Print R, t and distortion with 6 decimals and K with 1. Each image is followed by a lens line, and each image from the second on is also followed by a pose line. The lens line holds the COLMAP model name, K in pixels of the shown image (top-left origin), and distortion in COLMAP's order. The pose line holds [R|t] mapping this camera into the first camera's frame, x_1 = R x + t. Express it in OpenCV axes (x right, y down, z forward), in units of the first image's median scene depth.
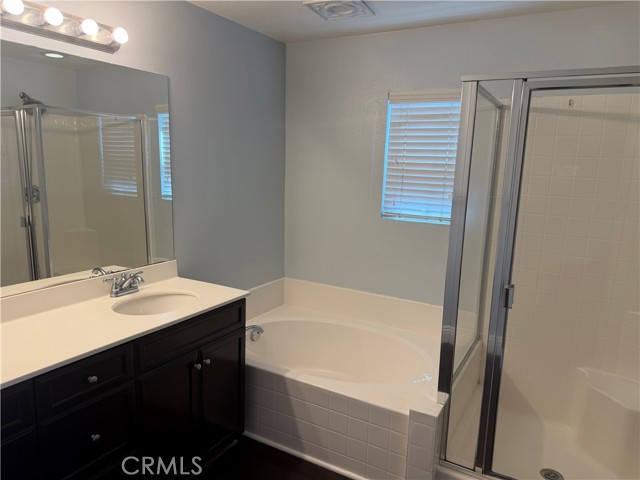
lens RADIAL K [[451.7, 0, 320.0], [0, 451.7, 240.0], [0, 0, 1]] dist [0.044484, -0.053748]
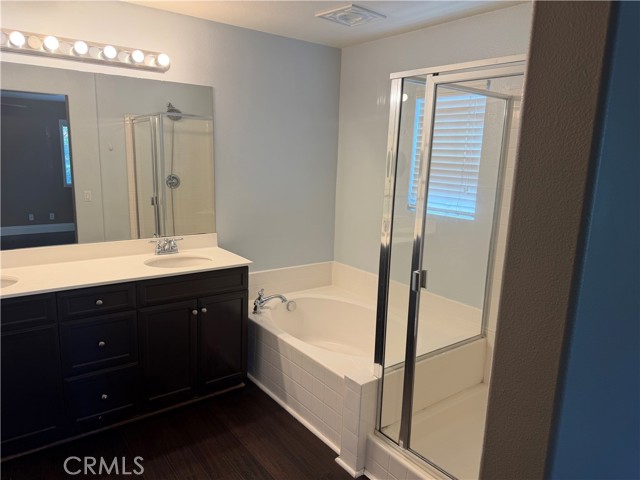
lens RADIAL K [[451.7, 0, 320.0], [0, 451.7, 240.0], [0, 0, 1]] dist [0.044484, -0.053748]
pose [[0.920948, 0.072731, -0.382839, 0.438273], [-0.071573, 0.997286, 0.017288, 0.021354], [0.383057, 0.011480, 0.923653, -0.046039]]
